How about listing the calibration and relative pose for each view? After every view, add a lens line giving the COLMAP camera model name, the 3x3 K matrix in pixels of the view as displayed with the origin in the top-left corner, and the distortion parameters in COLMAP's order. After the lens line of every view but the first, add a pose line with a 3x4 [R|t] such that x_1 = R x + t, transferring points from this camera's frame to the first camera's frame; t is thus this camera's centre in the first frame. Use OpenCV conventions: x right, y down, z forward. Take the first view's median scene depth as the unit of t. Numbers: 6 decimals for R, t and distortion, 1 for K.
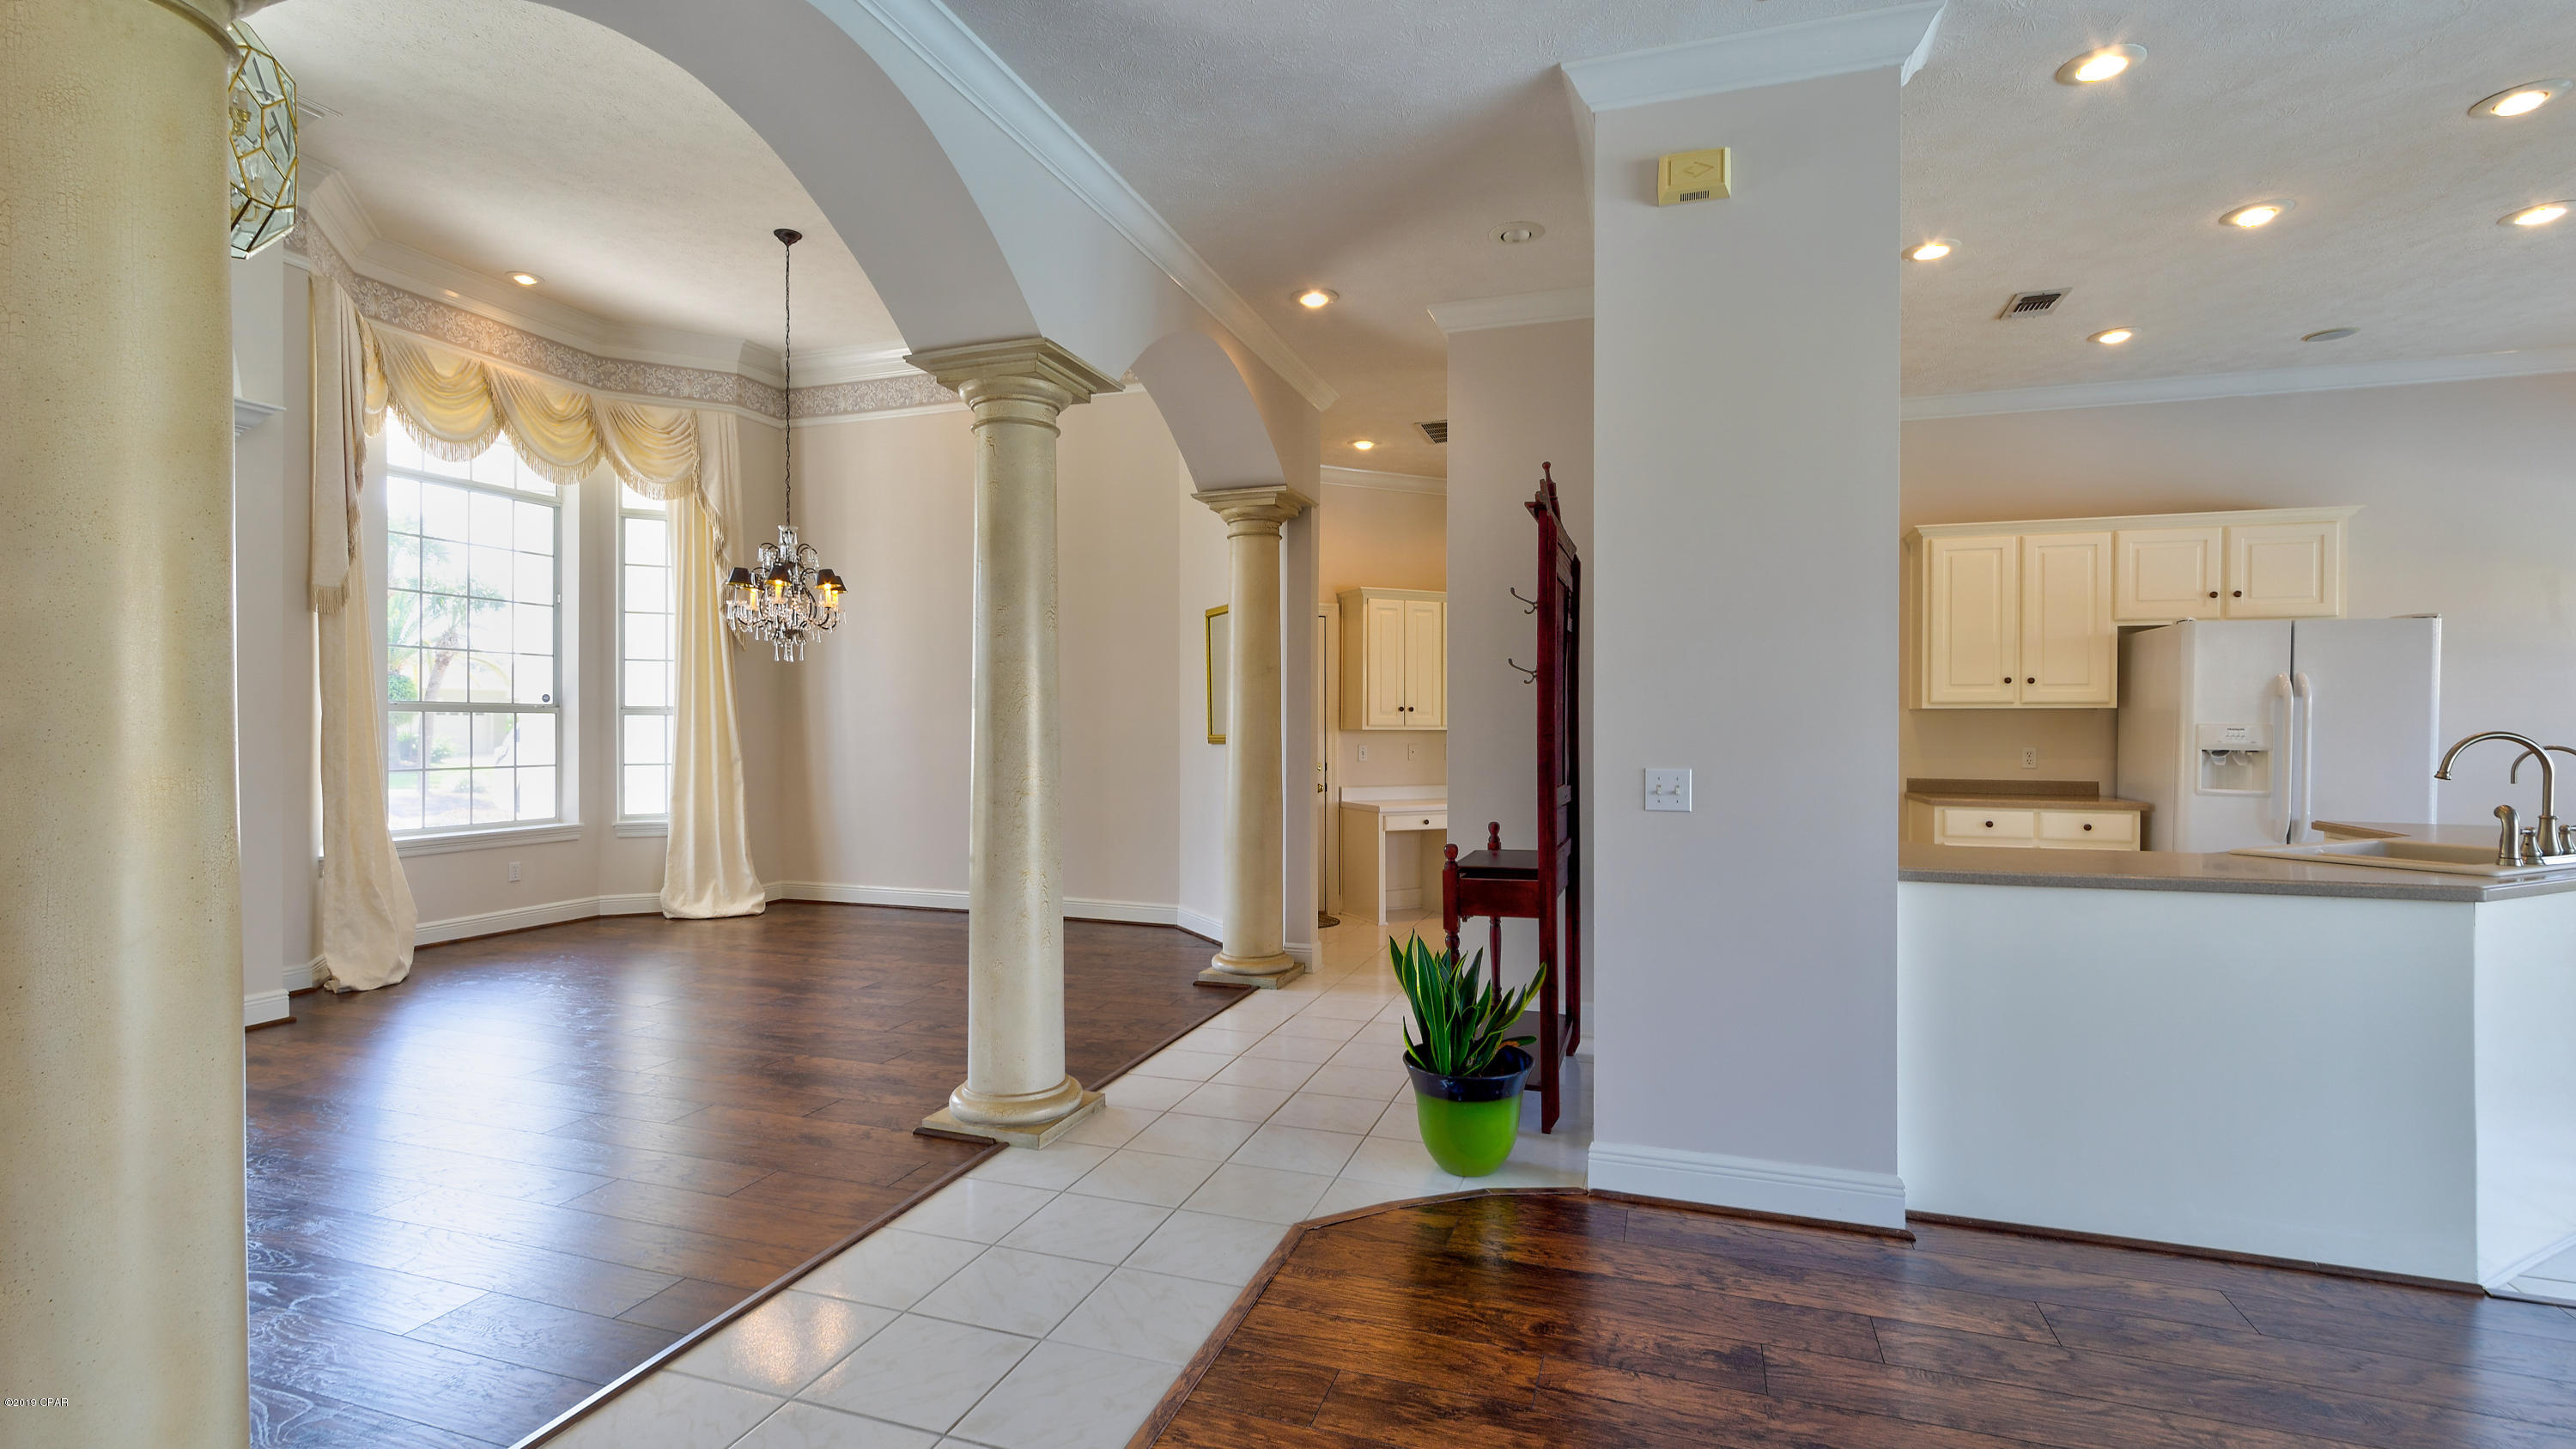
lens RADIAL K [[1138.0, 0, 1280.2], [0, 1138.0, 739.8], [0, 0, 1]] dist [-0.004784, 0.002158]
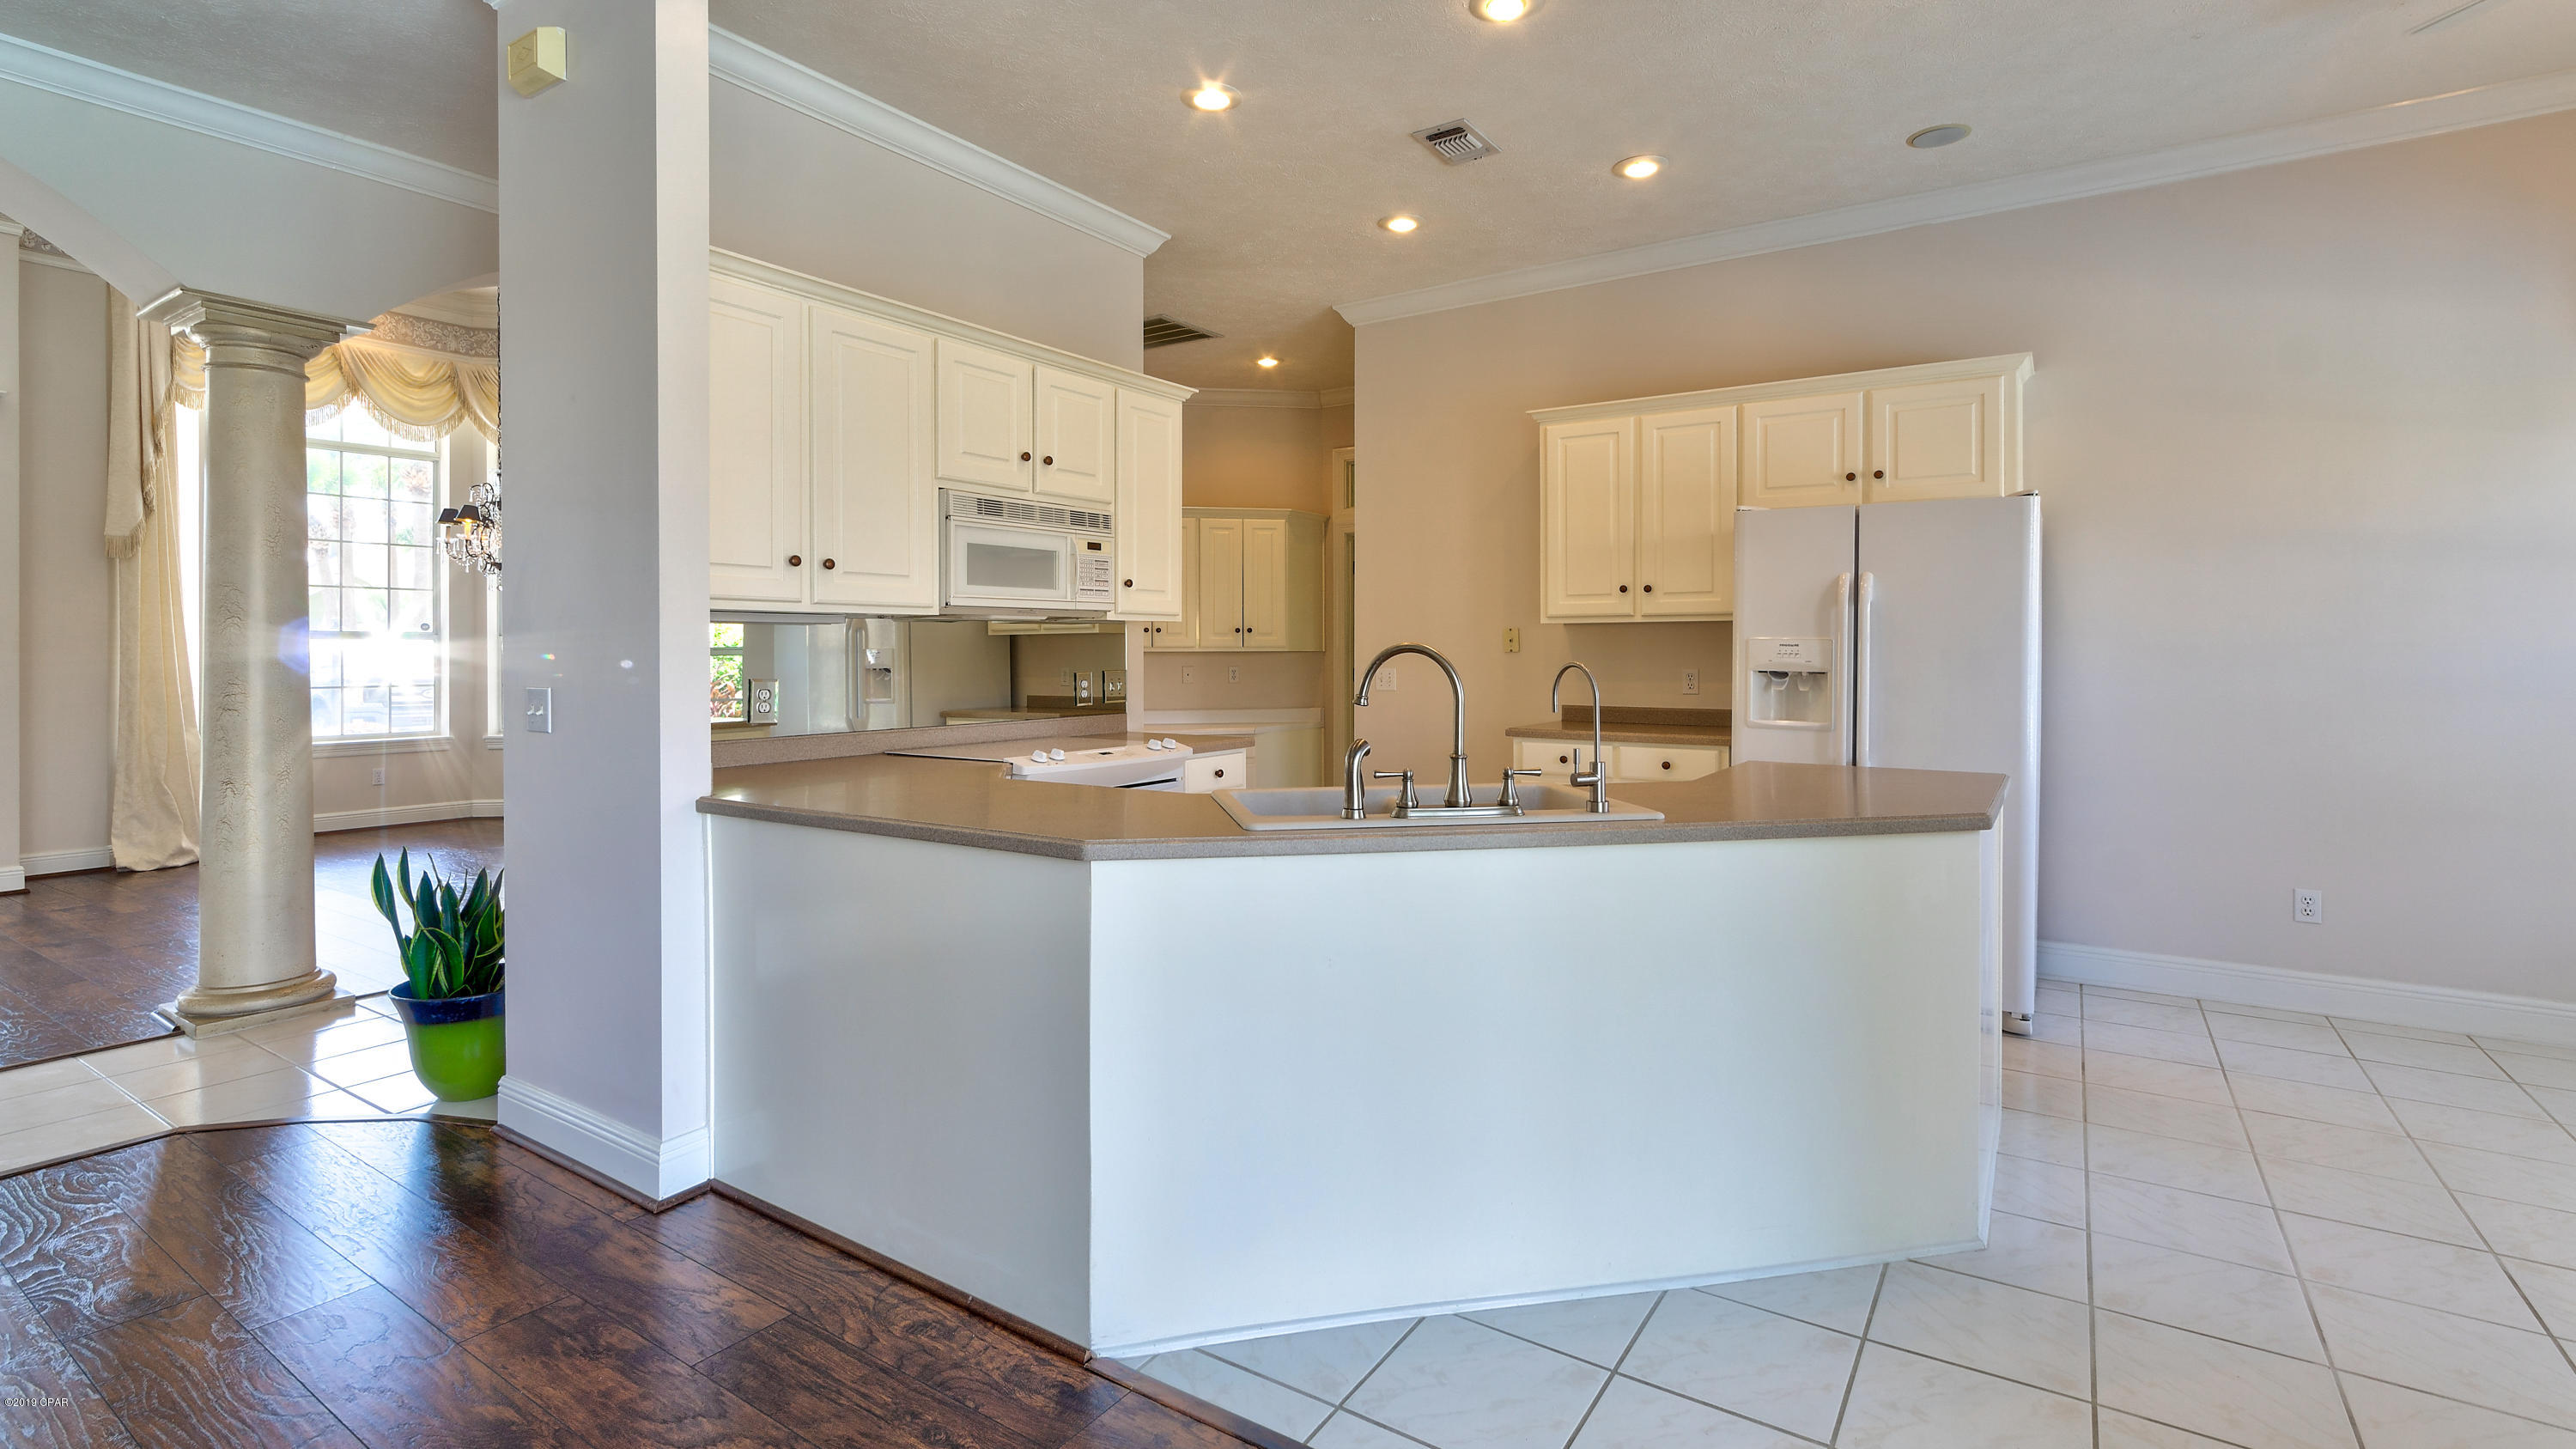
lens RADIAL K [[1138.0, 0, 1223.5], [0, 1138.0, 666.8], [0, 0, 1]] dist [-0.004784, 0.002158]
pose [[0.968736, -0.000767, -0.248093, 0.558660], [0.001237, 0.999998, 0.001739, 0.003403], [0.248091, -0.001992, 0.968735, 0.109916]]
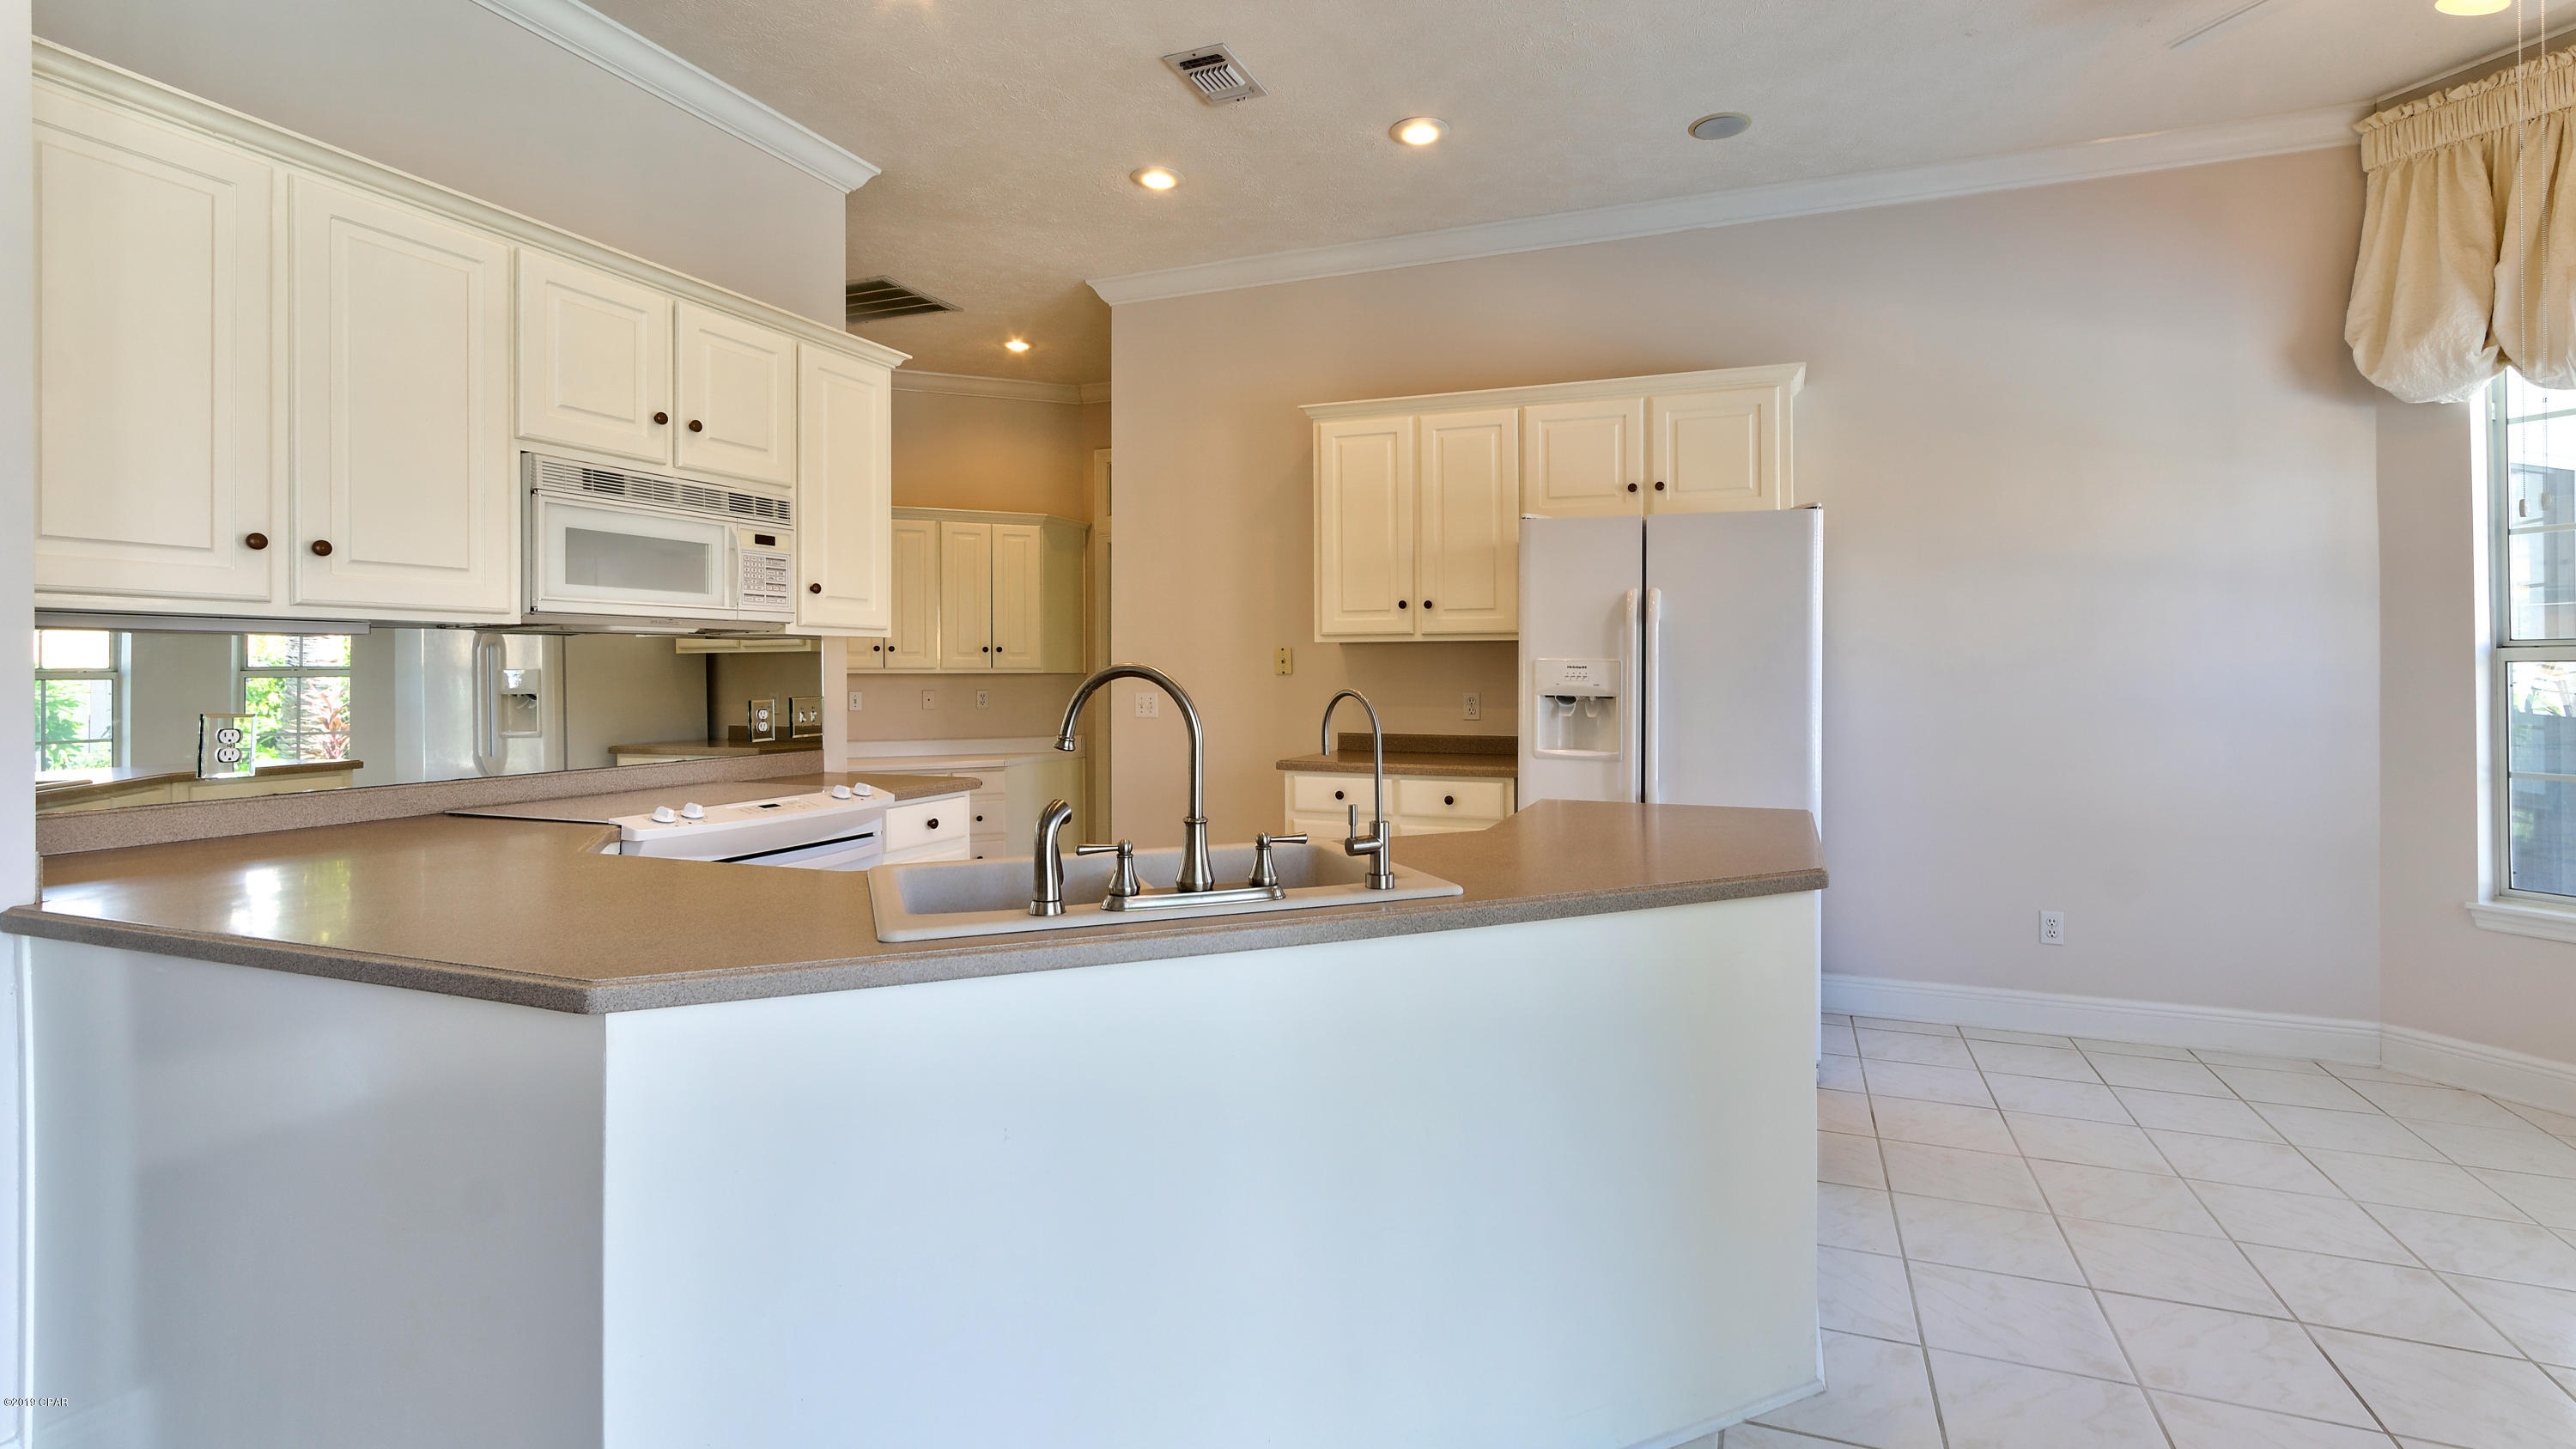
lens RADIAL K [[1179.9, 0, 1274.0], [0, 1179.9, 660.3], [0, 0, 1]] dist [0.009896, -0.000173]
pose [[0.999846, -0.003614, -0.017175, 0.564150], [0.003239, 0.999757, -0.021813, 0.001801], [0.017250, 0.021754, 0.999615, 0.207354]]
